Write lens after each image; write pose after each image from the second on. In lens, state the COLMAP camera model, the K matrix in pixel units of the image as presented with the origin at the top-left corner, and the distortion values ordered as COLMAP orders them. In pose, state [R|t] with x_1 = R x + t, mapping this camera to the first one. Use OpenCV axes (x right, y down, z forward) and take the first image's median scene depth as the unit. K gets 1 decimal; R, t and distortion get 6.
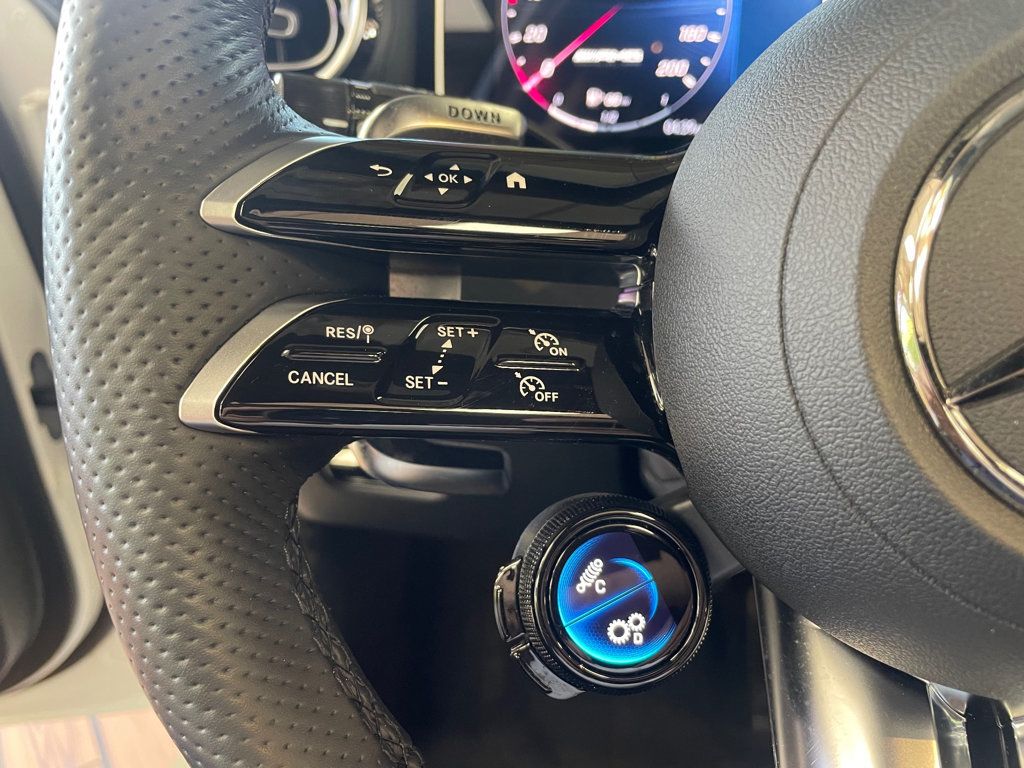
lens RADIAL K [[778.8, 0, 512.0], [0, 778.8, 384.0], [0, 0, 1]] dist [0.011396, -0.036149]
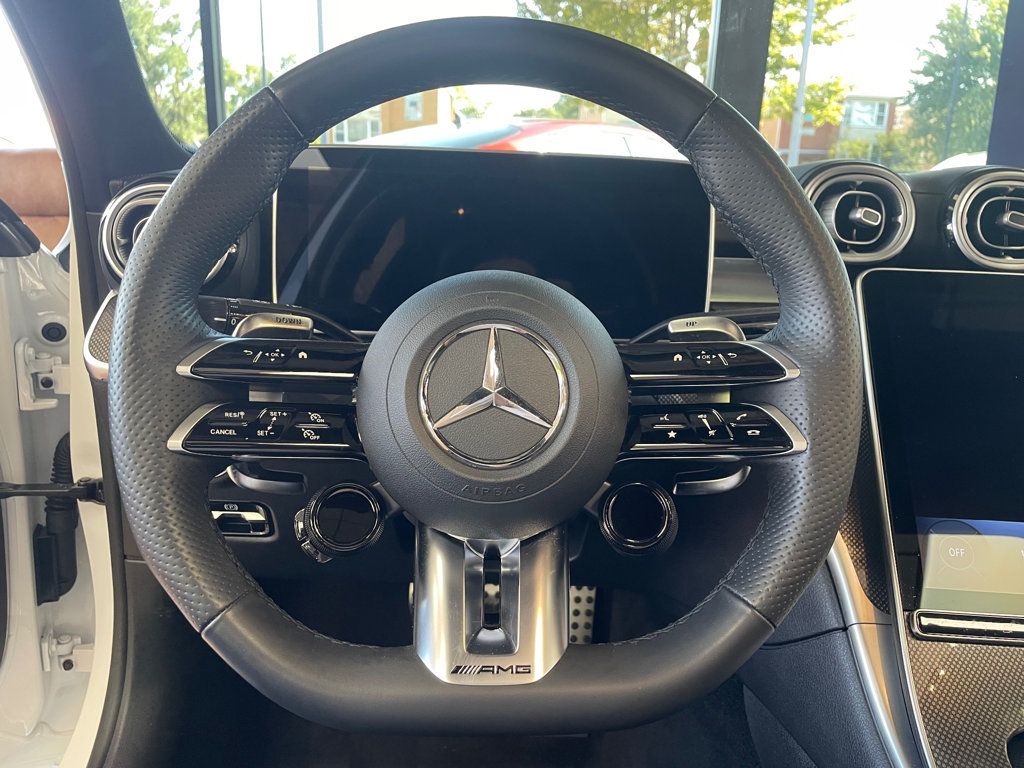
lens RADIAL K [[746.1, 0, 509.4], [0, 746.1, 364.4], [0, 0, 1]] dist [0.077964, -0.174023]
pose [[0.978539, -0.013334, 0.205632, 0.127438], [0.047065, 0.985989, -0.160032, 0.155114], [-0.200617, 0.166276, 0.965456, -1.188650]]
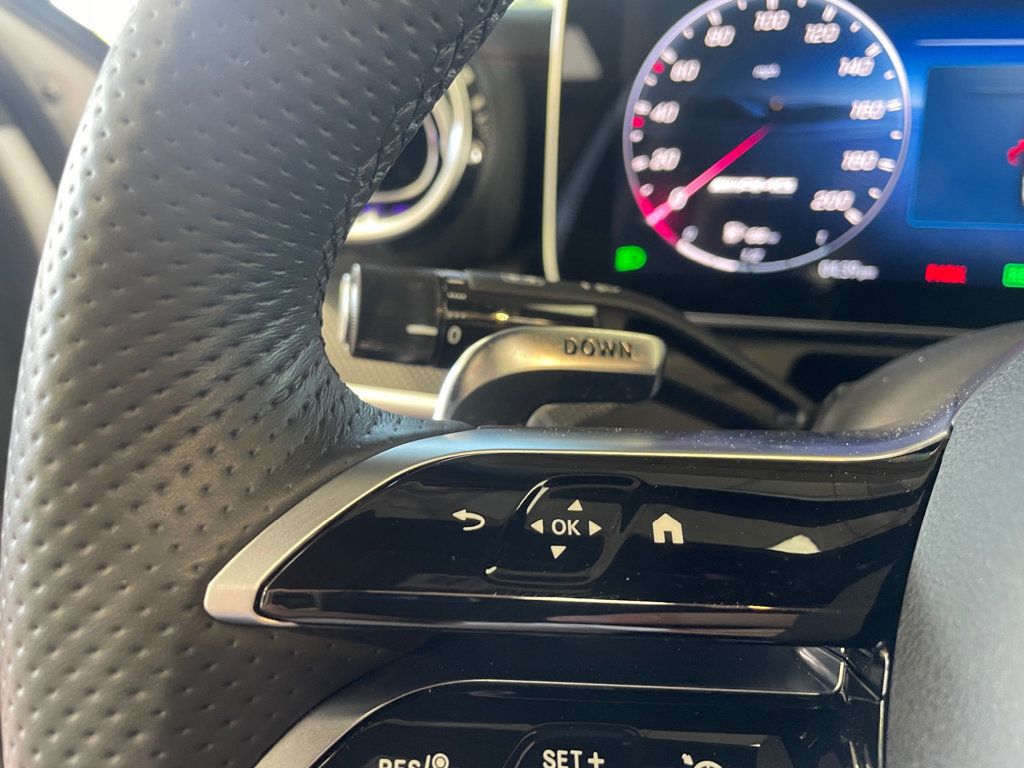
lens RADIAL K [[778.8, 0, 512.0], [0, 778.8, 384.0], [0, 0, 1]] dist [0.011396, -0.036149]
pose [[0.991542, 0.026208, -0.127116, -0.034677], [-0.031750, 0.998623, -0.041767, -0.273124], [0.125846, 0.045449, 0.991008, 0.241447]]
